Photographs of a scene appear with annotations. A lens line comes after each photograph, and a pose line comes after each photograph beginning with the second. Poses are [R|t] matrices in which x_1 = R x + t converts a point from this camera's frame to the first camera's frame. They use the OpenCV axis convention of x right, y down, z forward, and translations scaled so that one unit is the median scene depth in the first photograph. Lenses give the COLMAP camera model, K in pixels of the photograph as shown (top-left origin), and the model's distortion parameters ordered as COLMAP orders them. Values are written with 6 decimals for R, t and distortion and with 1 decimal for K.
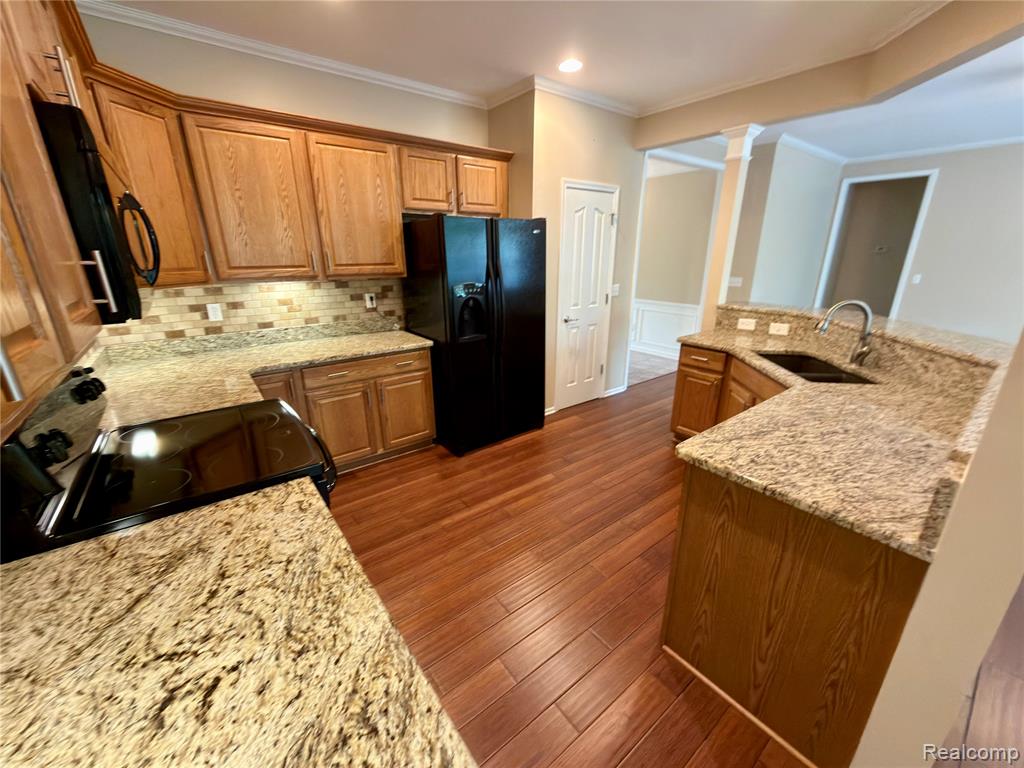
lens RADIAL K [[407.4, 0, 510.4], [0, 407.4, 384.2], [0, 0, 1]] dist [0.000873, 0.000598]
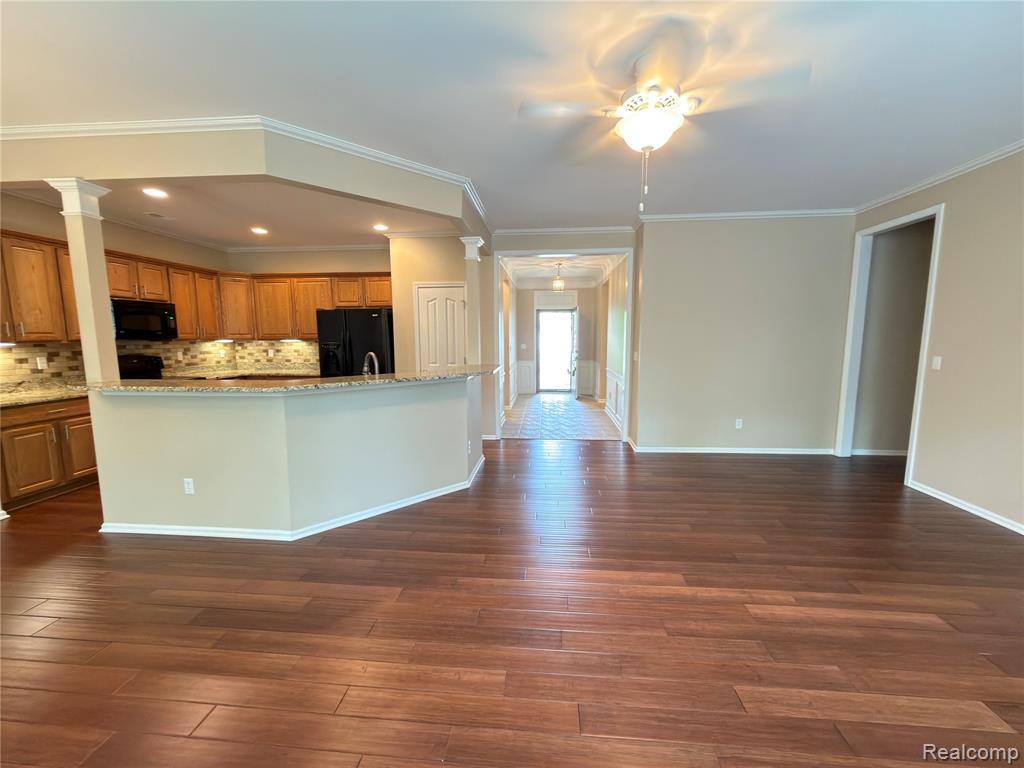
lens RADIAL K [[407.4, 0, 512.1], [0, 407.4, 386.3], [0, 0, 1]] dist [0.000873, 0.000598]
pose [[0.735206, 0.082885, -0.672757, 1.960599], [-0.209450, 0.971705, -0.109177, -0.026312], [0.644673, 0.221176, 0.731764, 0.227875]]
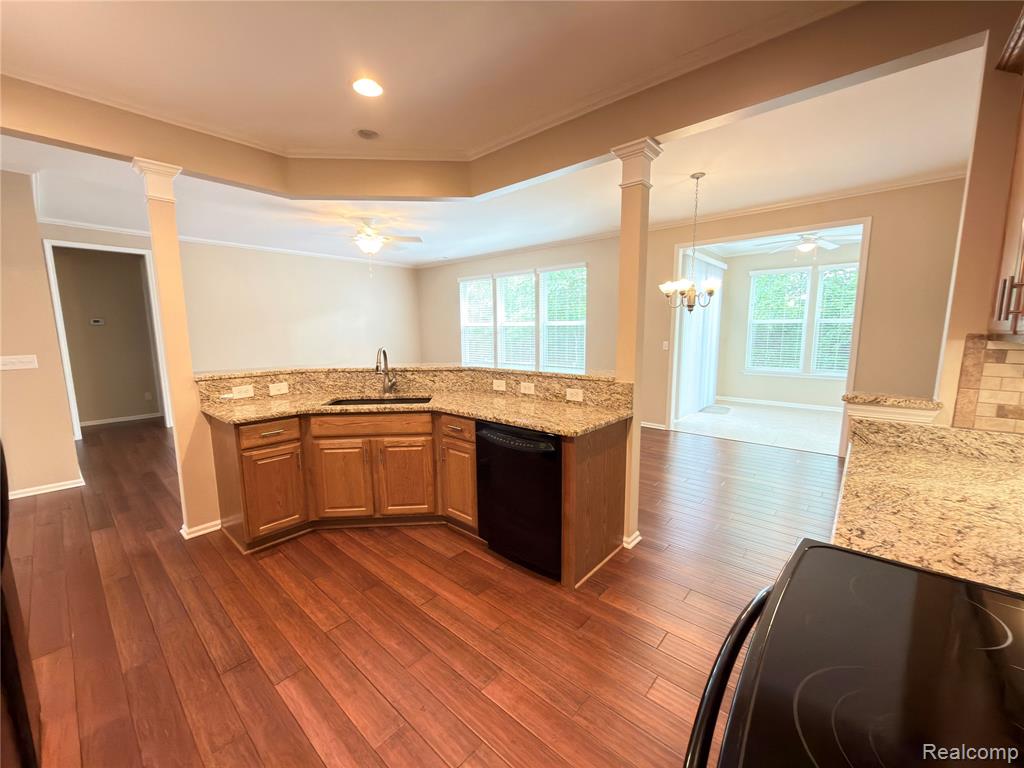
lens RADIAL K [[407.4, 0, 515.8], [0, 407.4, 383.2], [0, 0, 1]] dist [0.000873, 0.000598]
pose [[-0.197061, -0.128082, 0.971989, -0.500077], [0.313553, 0.931123, 0.186266, -0.180669], [-0.928898, 0.341475, -0.143328, 0.717151]]
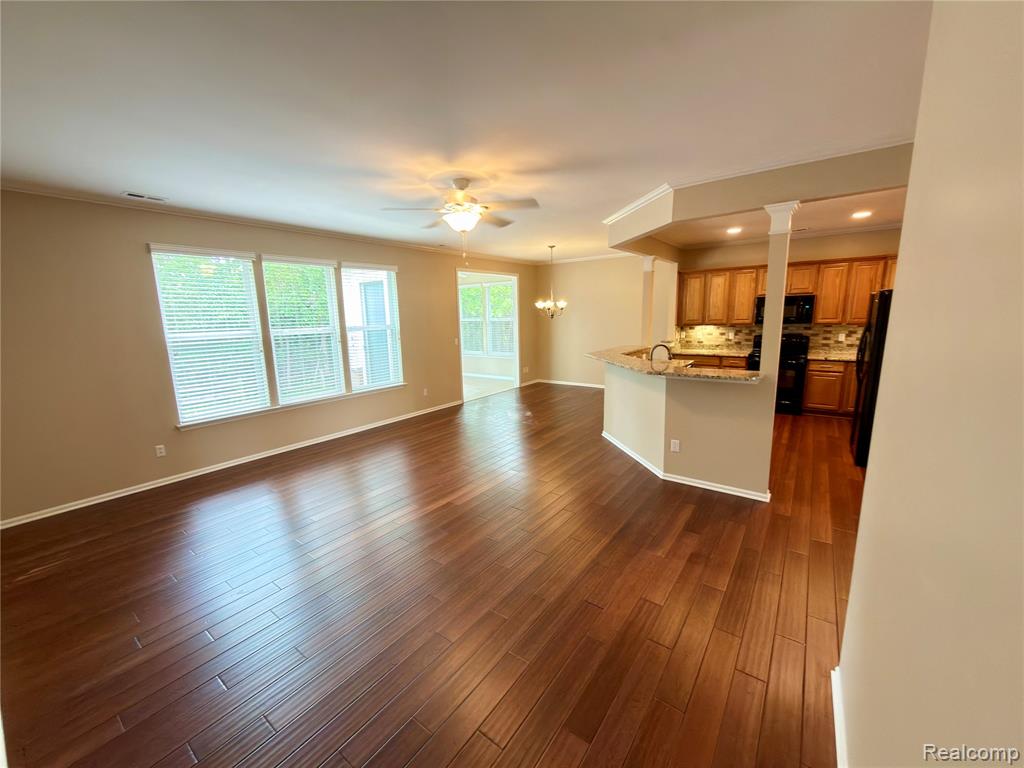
lens RADIAL K [[407.4, 0, 510.9], [0, 407.4, 384.8], [0, 0, 1]] dist [0.000873, 0.000598]
pose [[-0.960962, 0.072659, -0.266970, 1.824367], [-0.060961, 0.885589, 0.460452, -0.786636], [0.269882, 0.458752, -0.846587, 2.254941]]
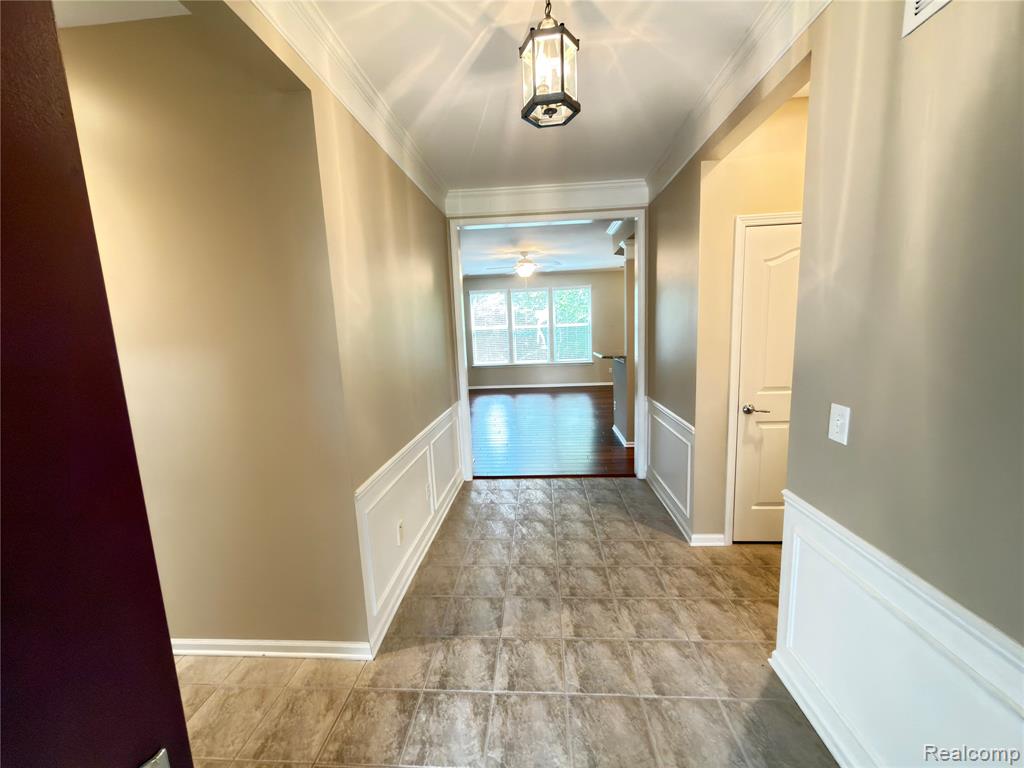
lens RADIAL K [[407.4, 0, 512.6], [0, 407.4, 381.8], [0, 0, 1]] dist [0.000873, 0.000598]
pose [[-0.757518, -0.063059, 0.649761, -0.064577], [0.243178, 0.896432, 0.370506, -0.994386], [-0.605831, 0.438673, -0.663729, 2.924659]]
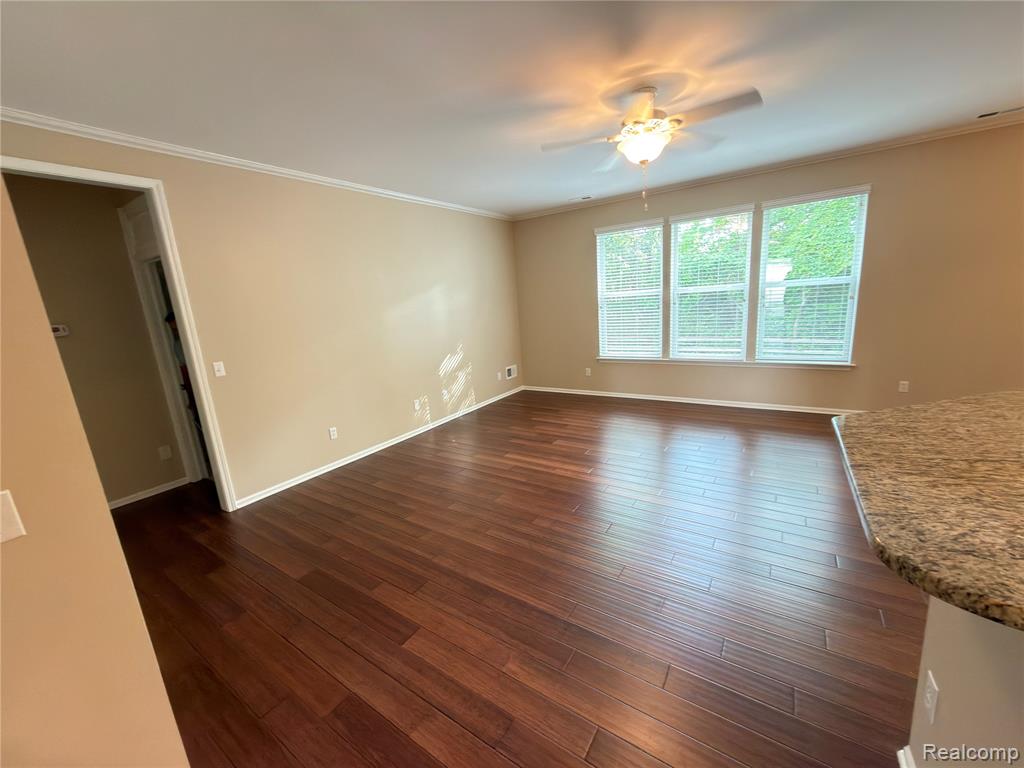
lens RADIAL K [[407.4, 0, 514.3], [0, 407.4, 382.5], [0, 0, 1]] dist [0.000873, 0.000598]
pose [[-0.322154, -0.168572, 0.931558, 0.658188], [0.362594, 0.887009, 0.285904, -0.531634], [-0.874496, 0.429882, -0.224631, 1.609358]]
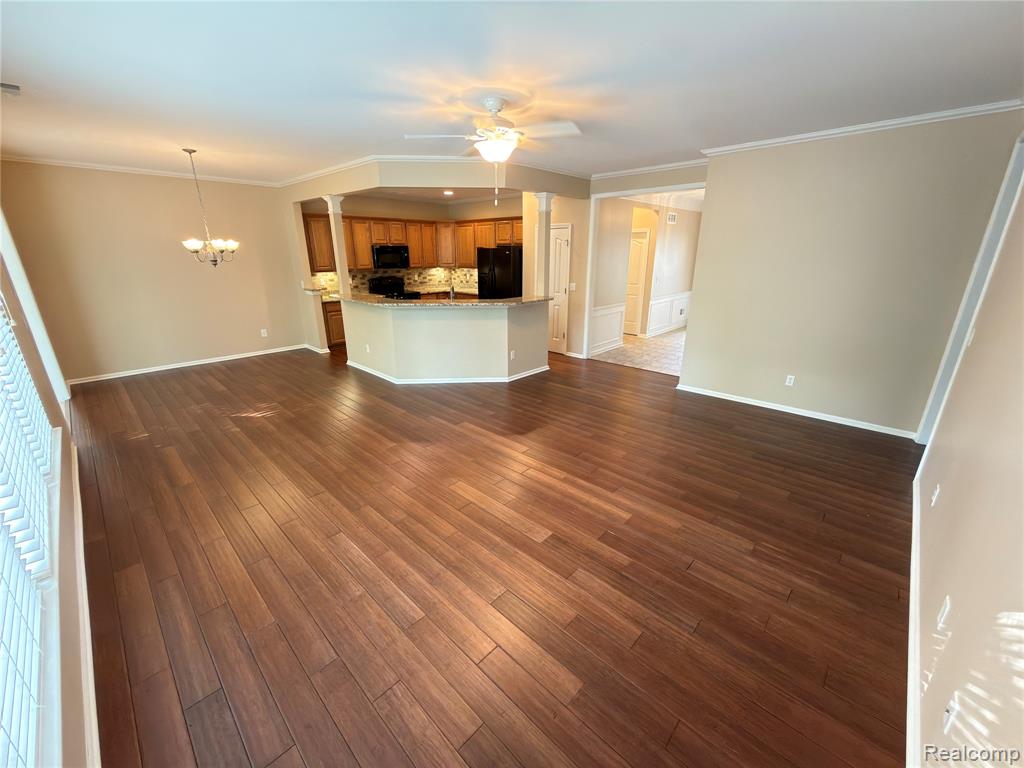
lens RADIAL K [[407.4, 0, 513.9], [0, 407.4, 385.5], [0, 0, 1]] dist [0.000873, 0.000598]
pose [[0.157307, 0.312054, -0.936951, 2.898083], [-0.306959, 0.917217, 0.253945, -0.335237], [0.938632, 0.247658, 0.240072, 0.797078]]
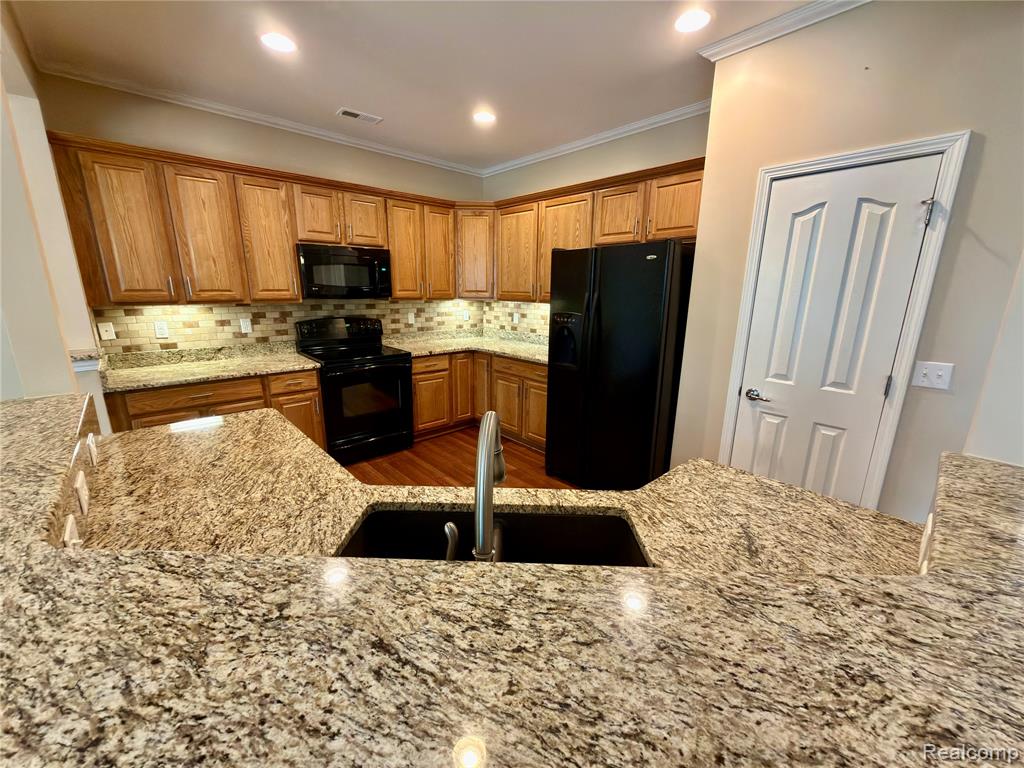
lens RADIAL K [[407.4, 0, 514.4], [0, 407.4, 385.4], [0, 0, 1]] dist [0.000873, 0.000598]
pose [[0.088788, 0.239202, -0.966902, 1.003482], [-0.321898, 0.925536, 0.199410, -0.262159], [0.942602, 0.293538, 0.159176, 0.836789]]
